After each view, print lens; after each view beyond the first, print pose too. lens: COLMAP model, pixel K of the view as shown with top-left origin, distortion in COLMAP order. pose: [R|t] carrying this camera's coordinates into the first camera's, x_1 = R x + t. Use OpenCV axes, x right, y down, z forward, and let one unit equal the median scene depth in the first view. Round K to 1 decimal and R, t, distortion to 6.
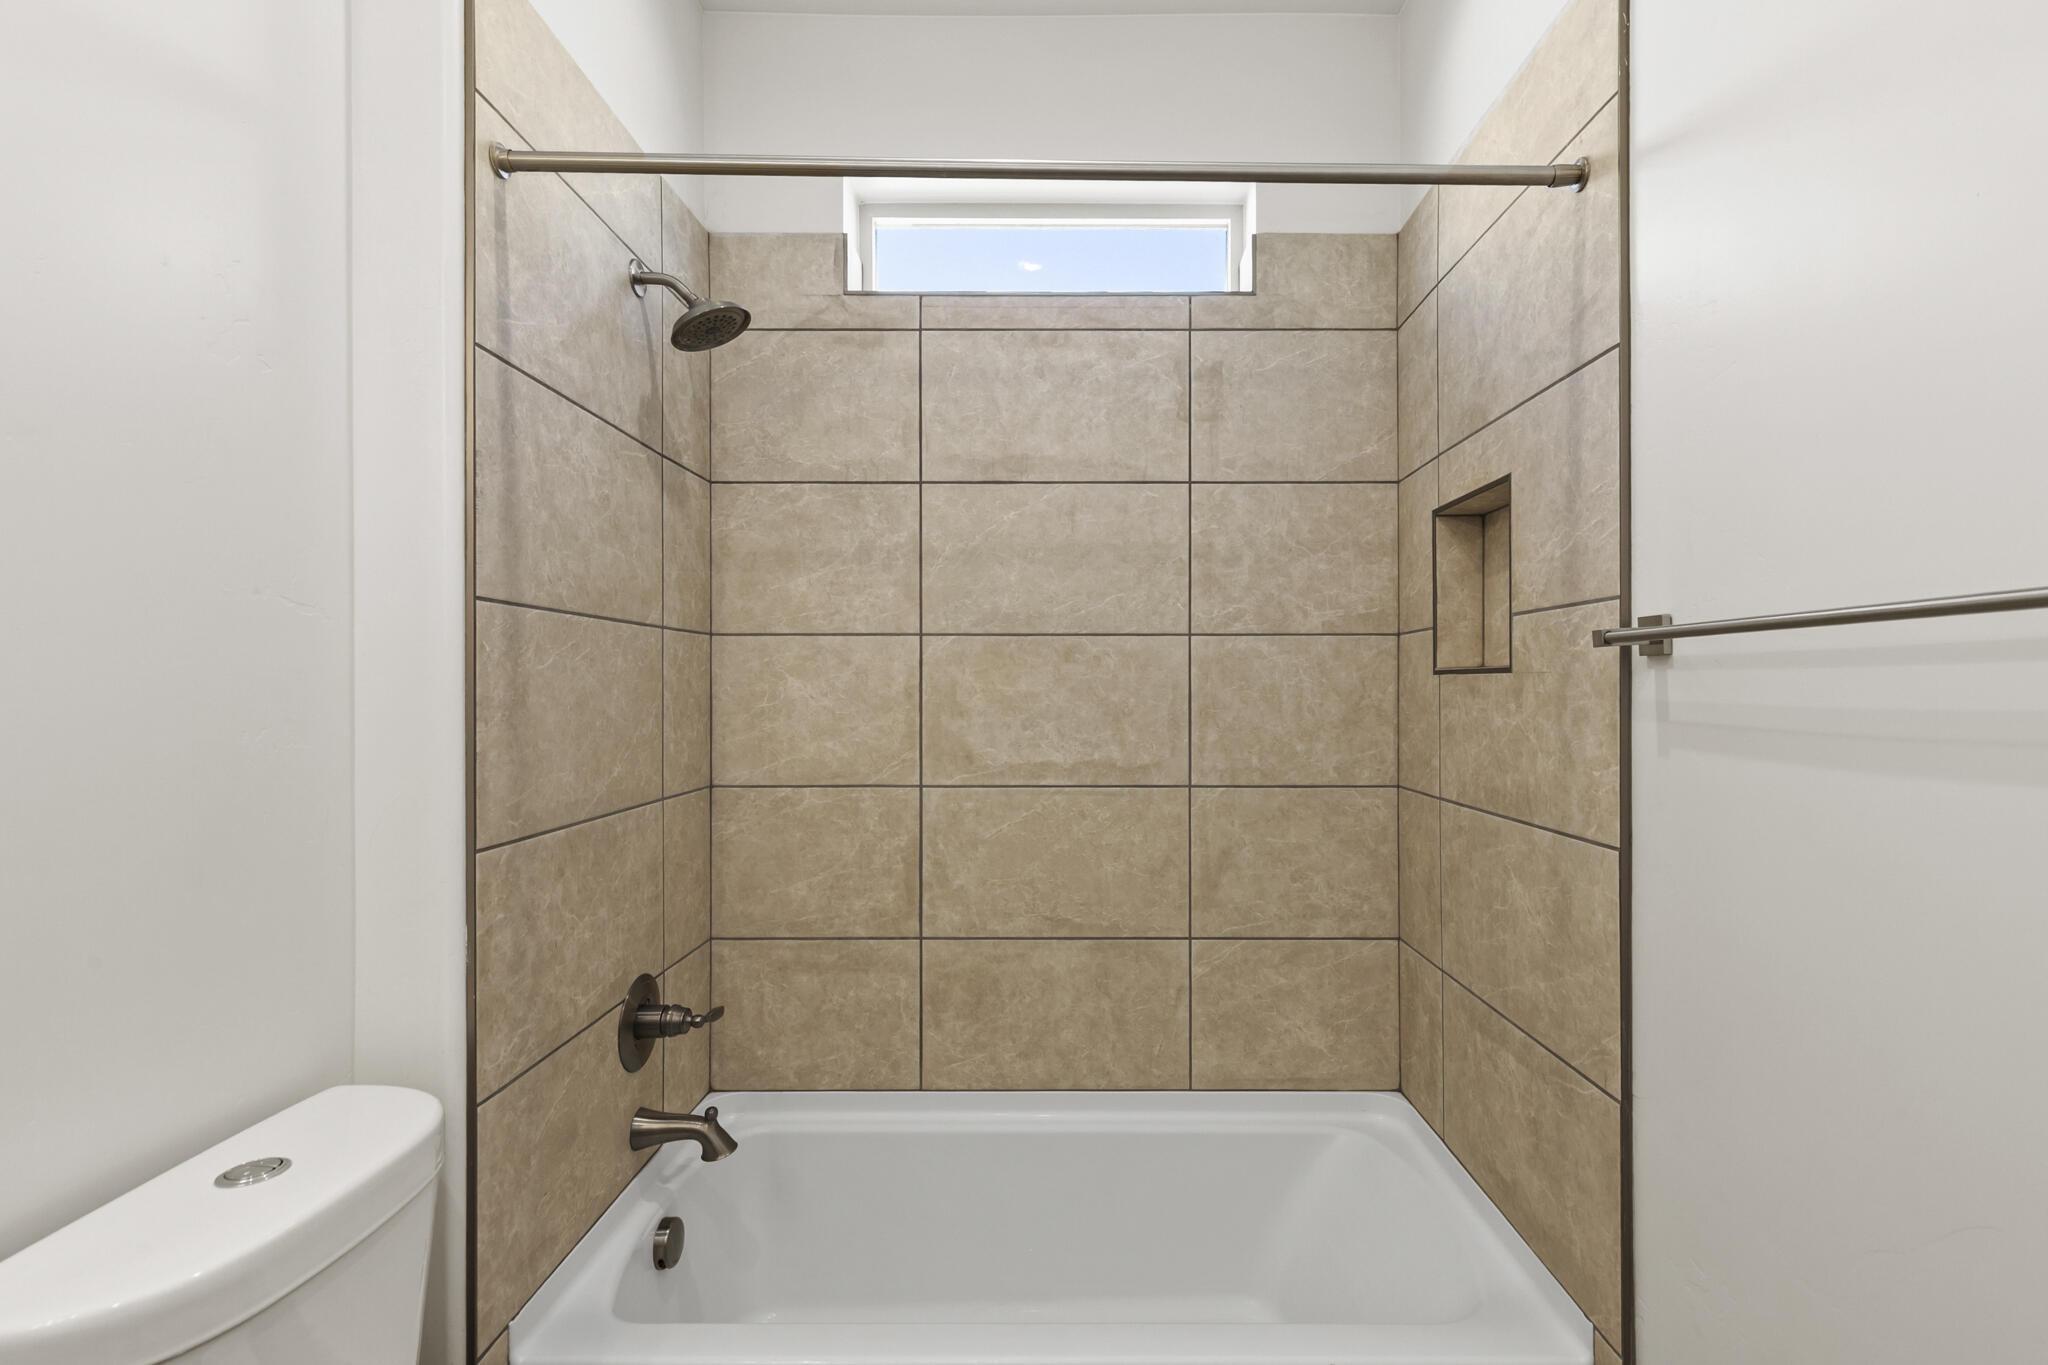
lens RADIAL K [[950.6, 0, 1062.3], [0, 950.6, 692.9], [0, 0, 1]] dist [0.004309, -0.000684]
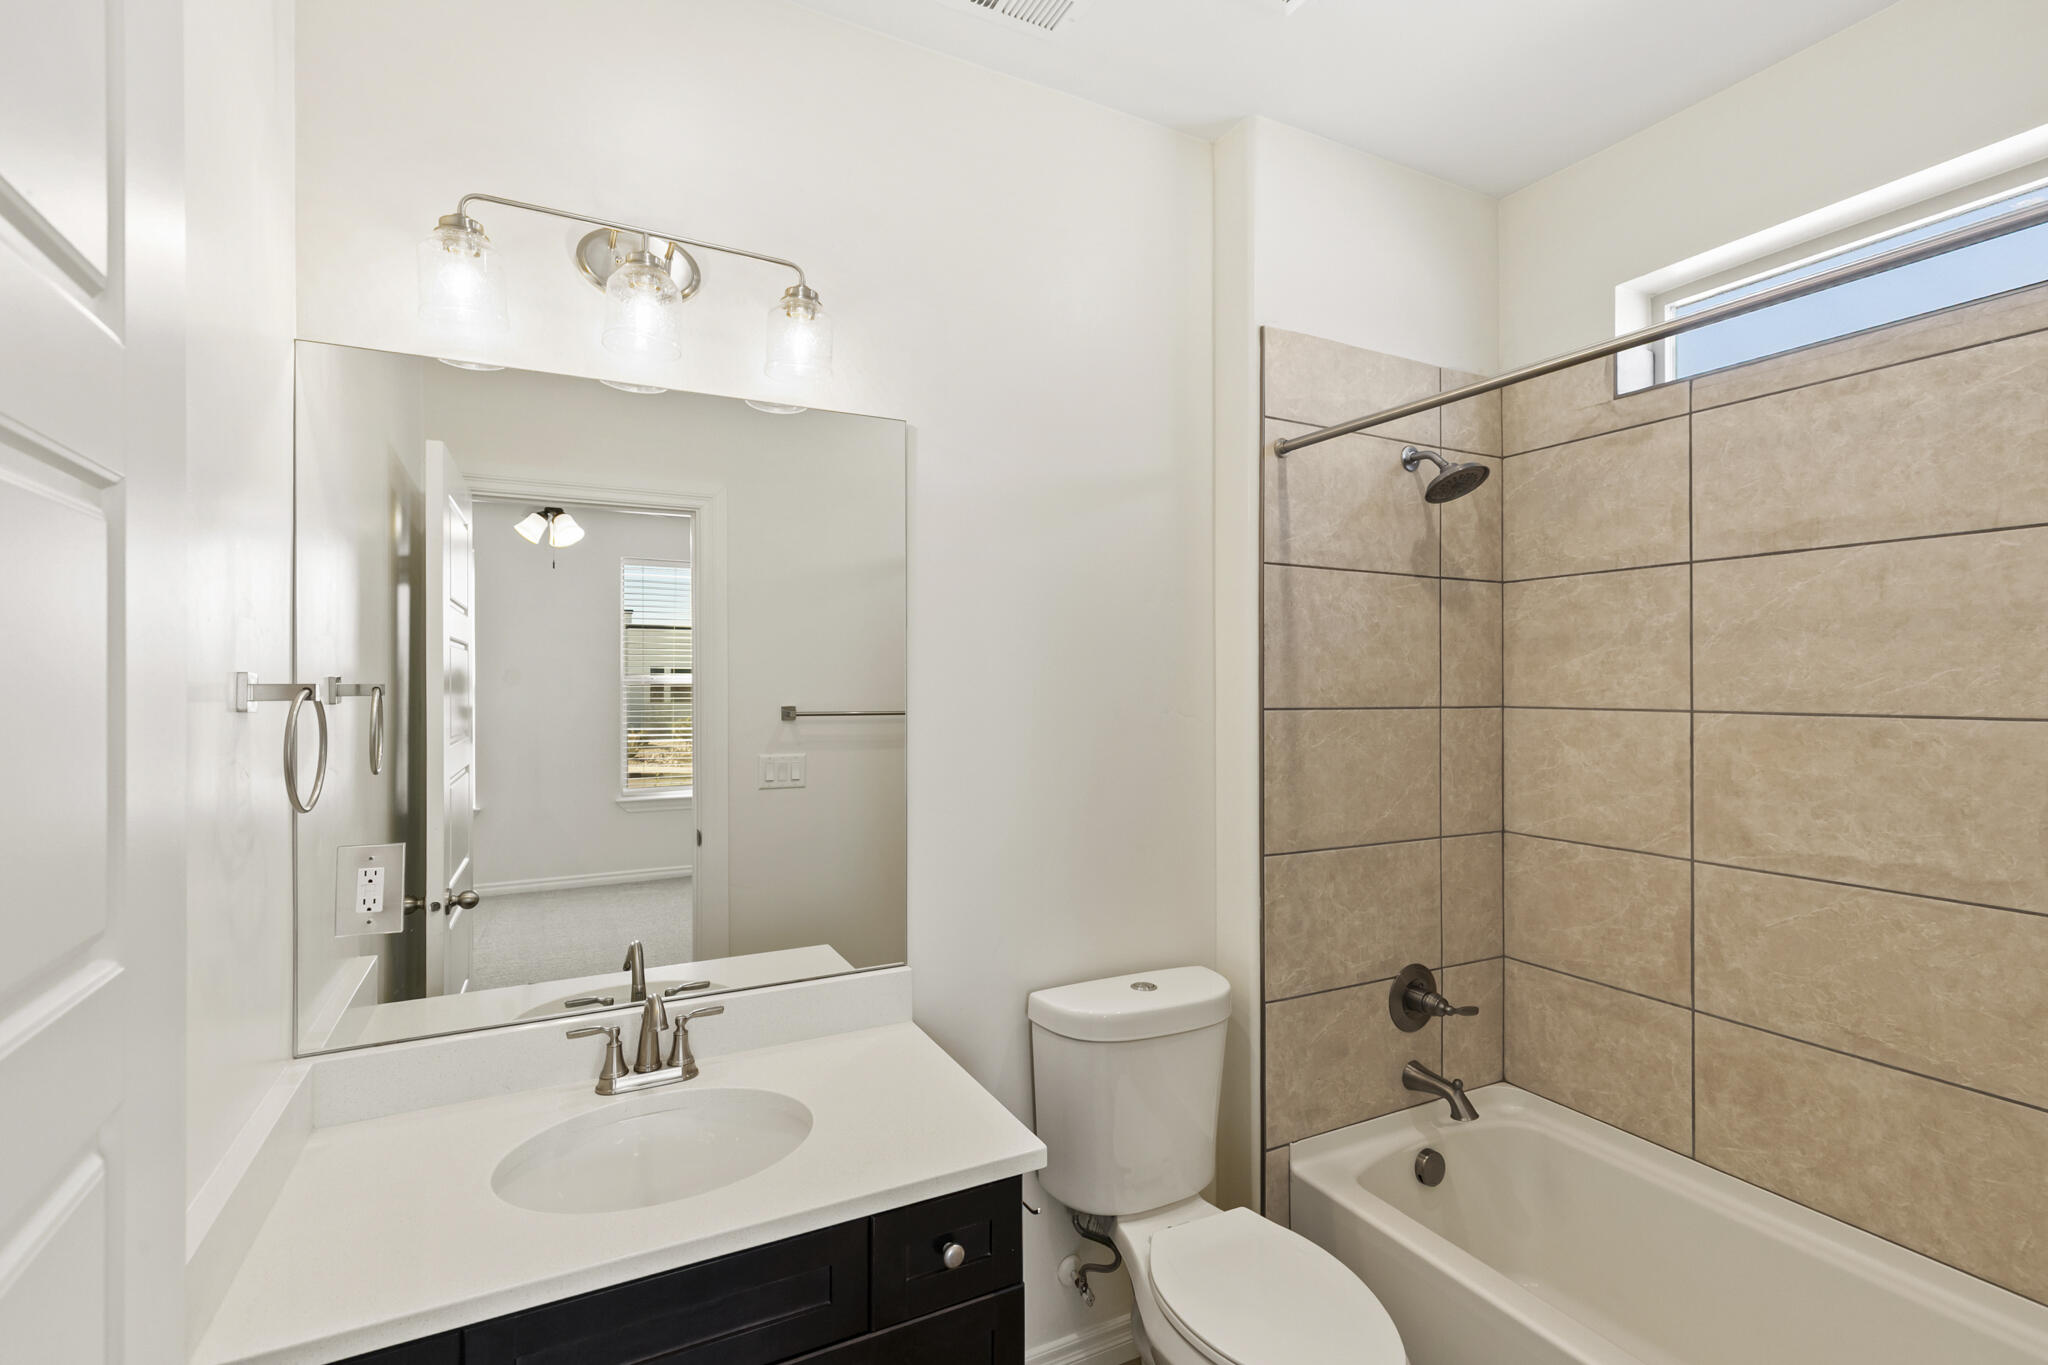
lens RADIAL K [[947.2, 0, 982.8], [0, 947.2, 676.9], [0, 0, 1]] dist [-0.000925, -0.000705]
pose [[0.414827, -0.005606, -0.909883, 0.460117], [-0.001206, 0.999977, -0.006711, -0.090776], [0.909899, 0.003881, 0.414811, -0.113337]]
